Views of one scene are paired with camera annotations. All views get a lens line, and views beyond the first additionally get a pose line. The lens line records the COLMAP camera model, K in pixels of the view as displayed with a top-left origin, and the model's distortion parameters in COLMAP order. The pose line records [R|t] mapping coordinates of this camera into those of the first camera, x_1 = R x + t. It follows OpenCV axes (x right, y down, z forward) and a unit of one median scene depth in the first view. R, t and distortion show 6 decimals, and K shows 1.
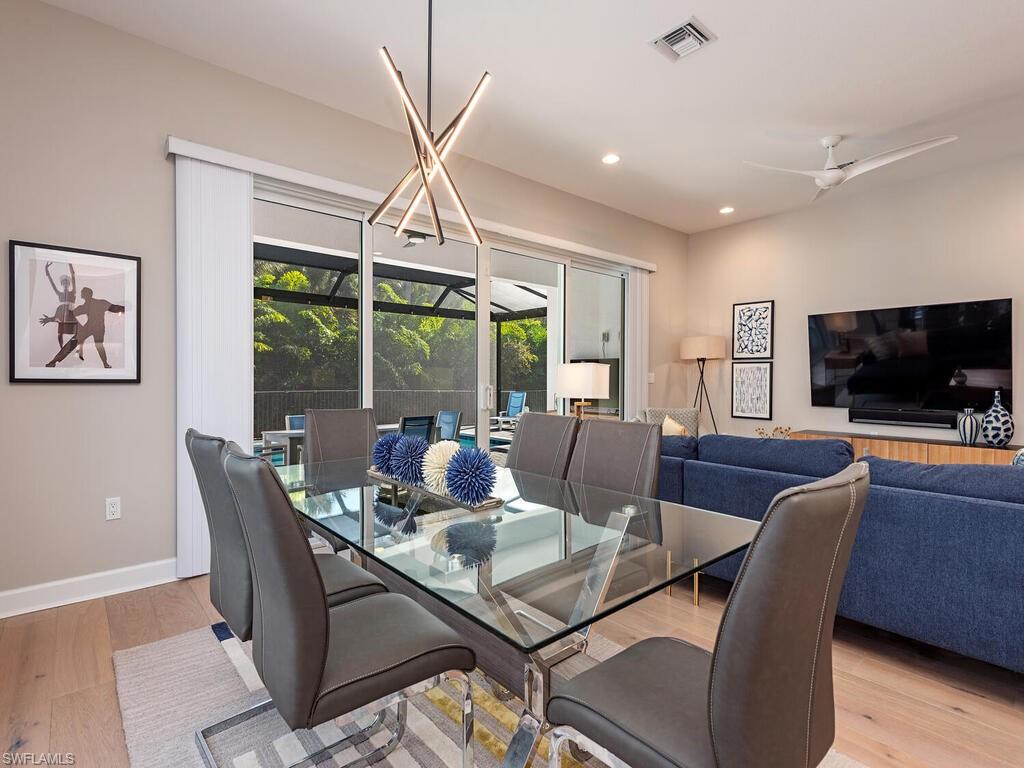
lens RADIAL K [[504.4, 0, 512.0], [0, 504.4, 384.0], [0, 0, 1]] dist [-0.000029, -0.000009]
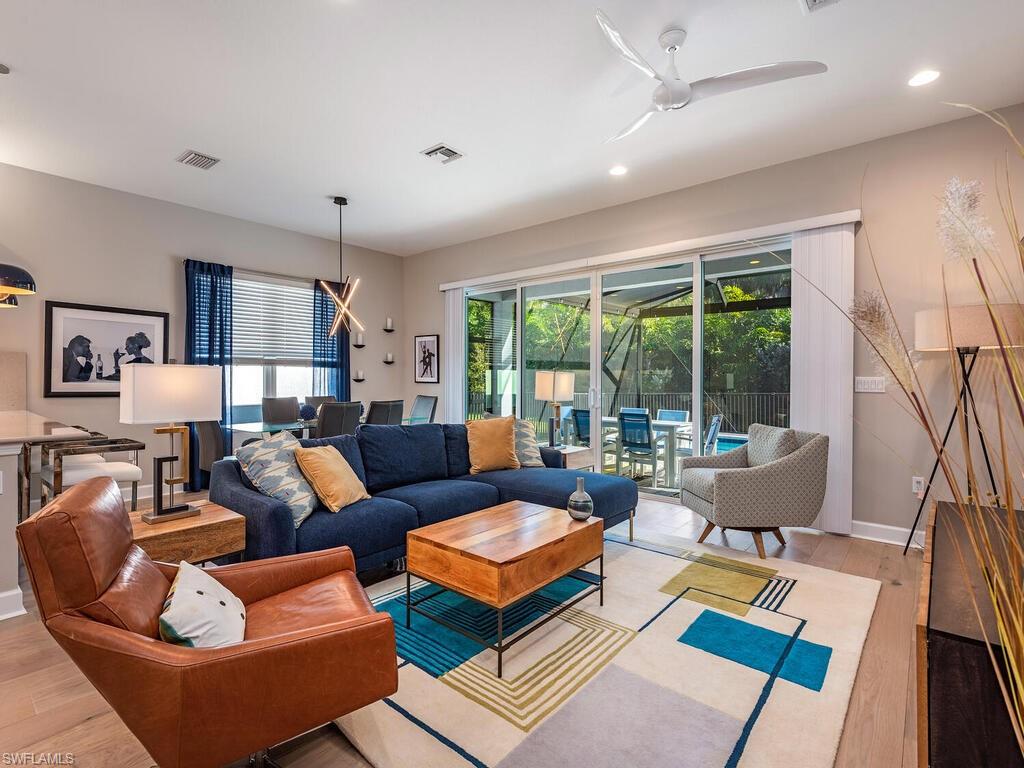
lens RADIAL K [[504.4, 0, 512.0], [0, 504.4, 384.0], [0, 0, 1]] dist [-0.000029, -0.000009]
pose [[0.165491, 0.009030, -0.986170, 1.849101], [-0.016098, 0.999850, 0.006454, -0.019957], [0.986080, 0.014807, 0.165611, 0.936581]]
